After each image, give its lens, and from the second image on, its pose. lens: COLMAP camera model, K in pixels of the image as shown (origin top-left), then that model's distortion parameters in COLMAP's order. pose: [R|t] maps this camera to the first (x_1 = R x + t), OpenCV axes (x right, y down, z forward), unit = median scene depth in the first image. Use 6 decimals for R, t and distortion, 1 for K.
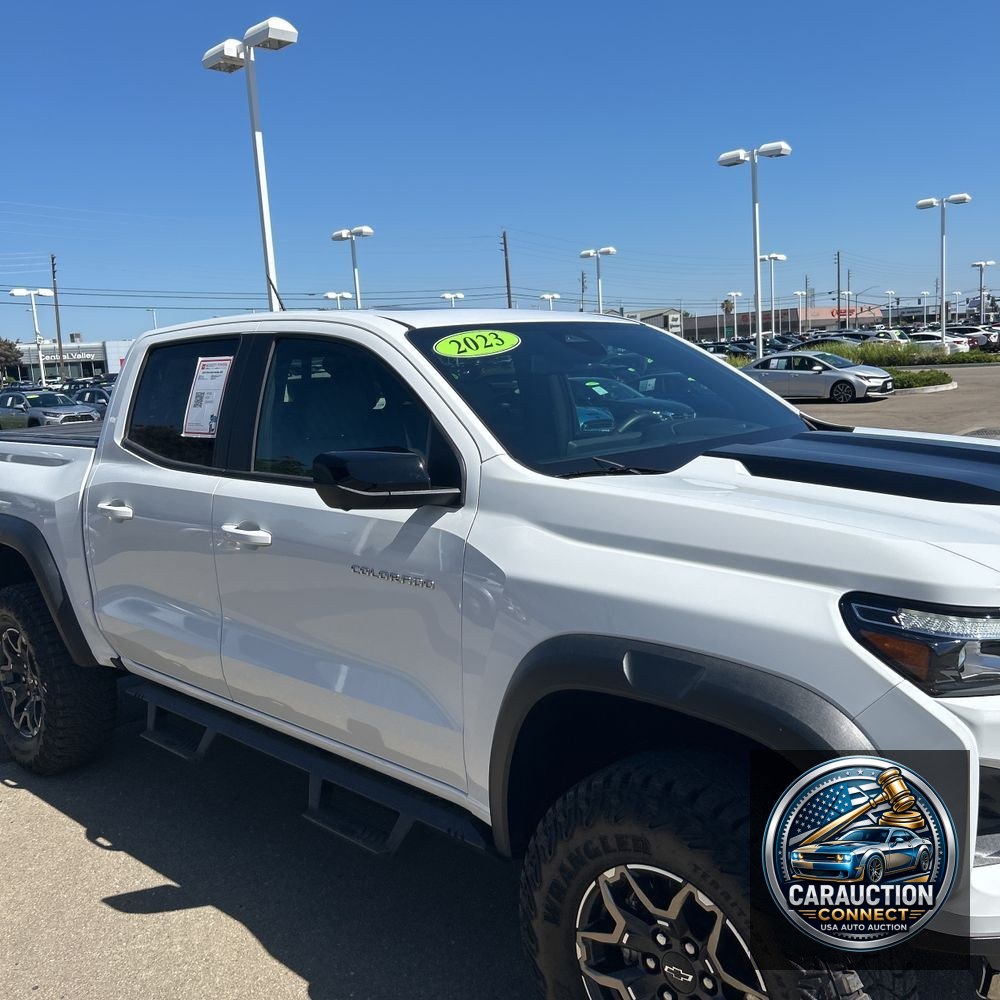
lens RADIAL K [[1014.4, 0, 500.9], [0, 1014.4, 502.3], [0, 0, 1]] dist [0.021916, 0.000000]
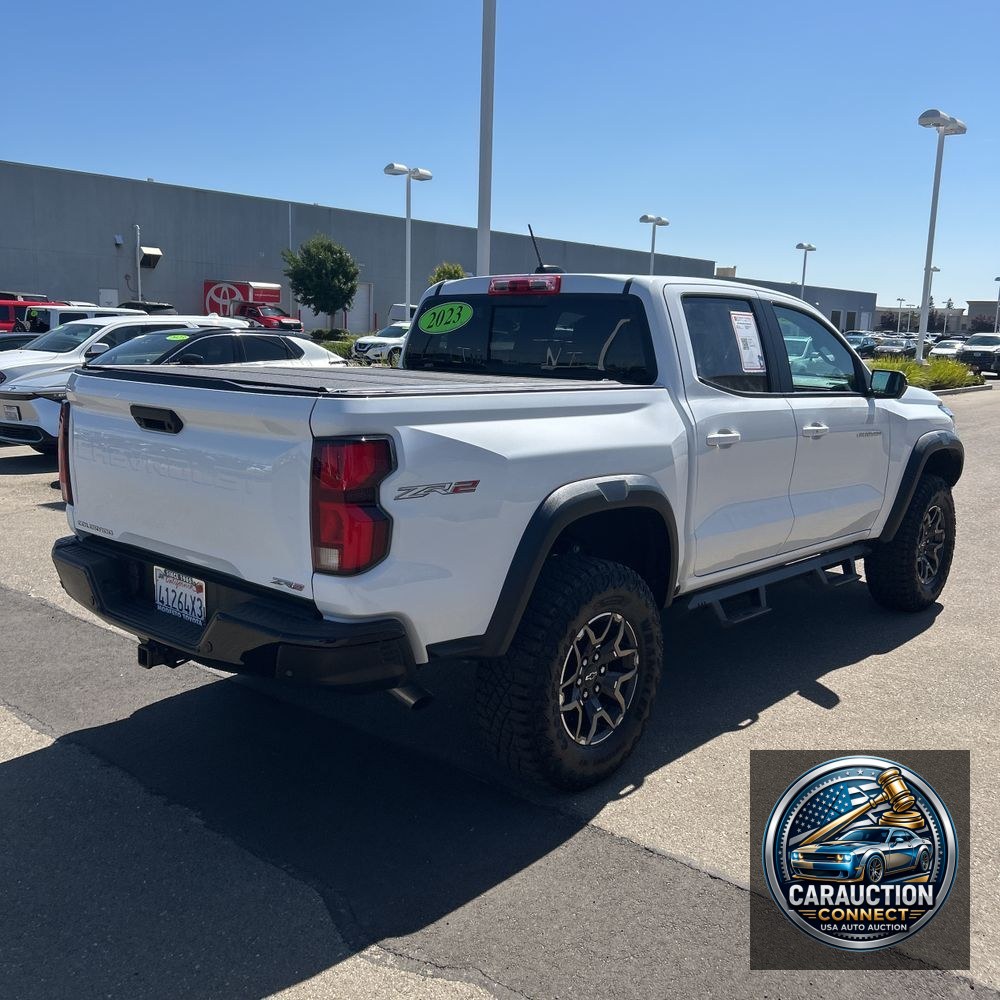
lens RADIAL K [[1014.4, 0, 508.4], [0, 1014.4, 499.1], [0, 0, 1]] dist [0.021916, 0.000000]
pose [[-0.052897, -0.113879, 0.992085, -0.238939], [0.115136, 0.986155, 0.119338, -0.014088], [-0.991940, 0.120537, -0.039053, 0.204728]]
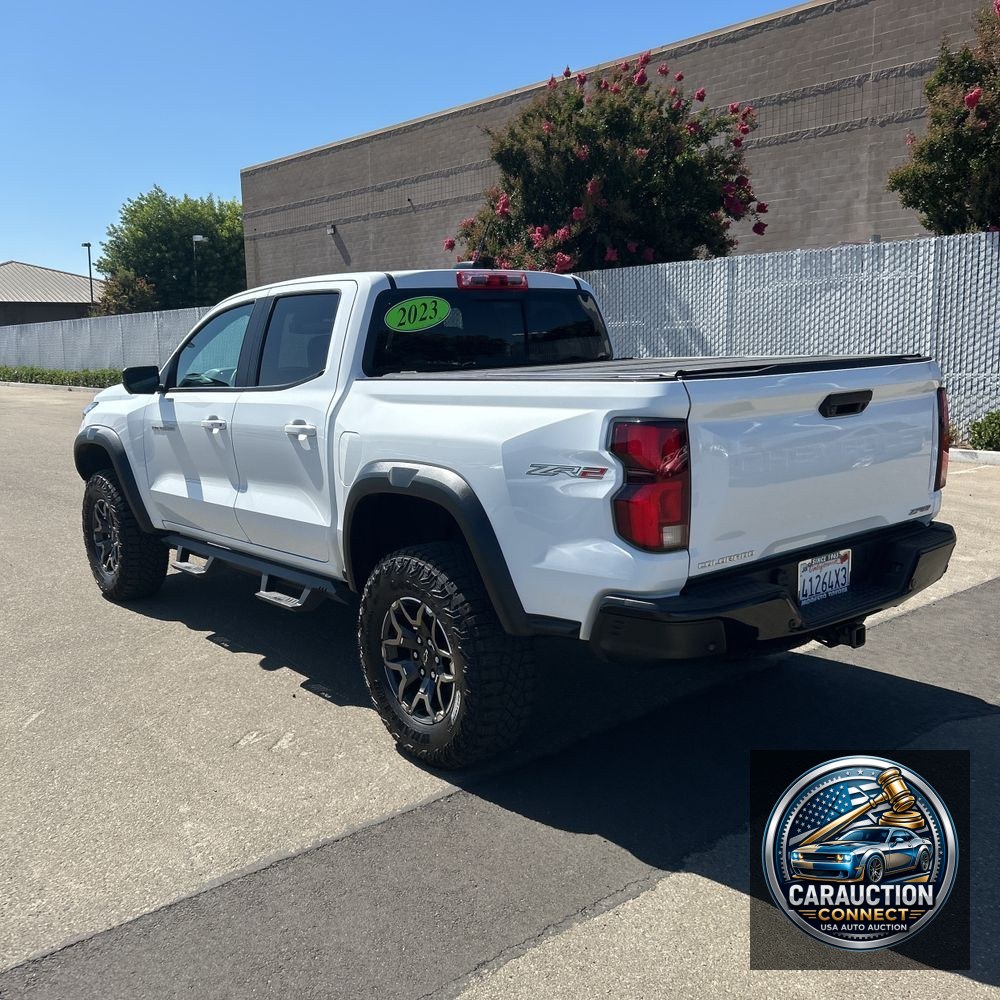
lens RADIAL K [[1014.4, 0, 490.2], [0, 1014.4, 497.7], [0, 0, 1]] dist [0.021916, 0.000000]
pose [[-0.989420, 0.064130, 0.130135, -0.064258], [0.099199, 0.953594, 0.284286, -0.046893], [-0.105865, 0.294187, -0.949867, 0.391565]]
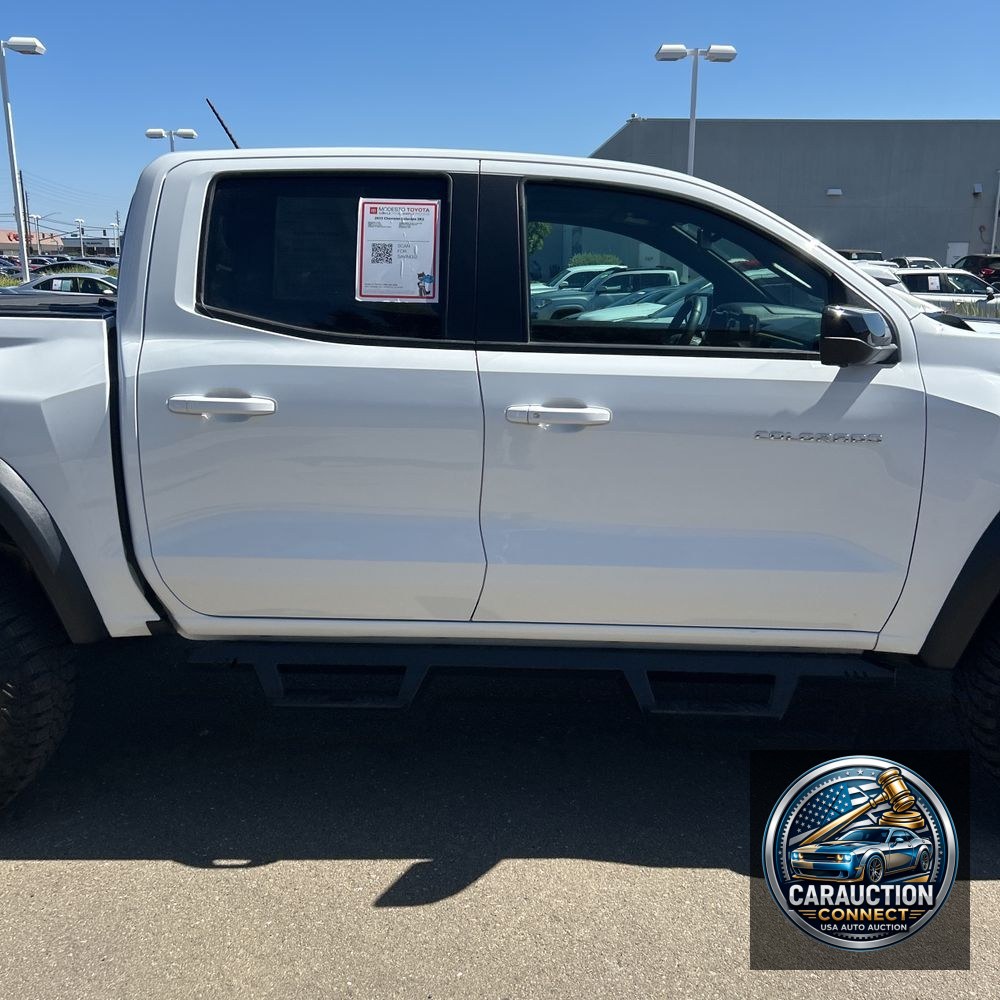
lens RADIAL K [[1014.4, 0, 507.3], [0, 1014.4, 493.0], [0, 0, 1]] dist [0.021916, 0.000000]
pose [[0.720232, -0.090571, 0.687796, -0.115438], [0.052490, 0.995714, 0.076154, 0.004043], [-0.691745, -0.018746, 0.721899, 0.054922]]
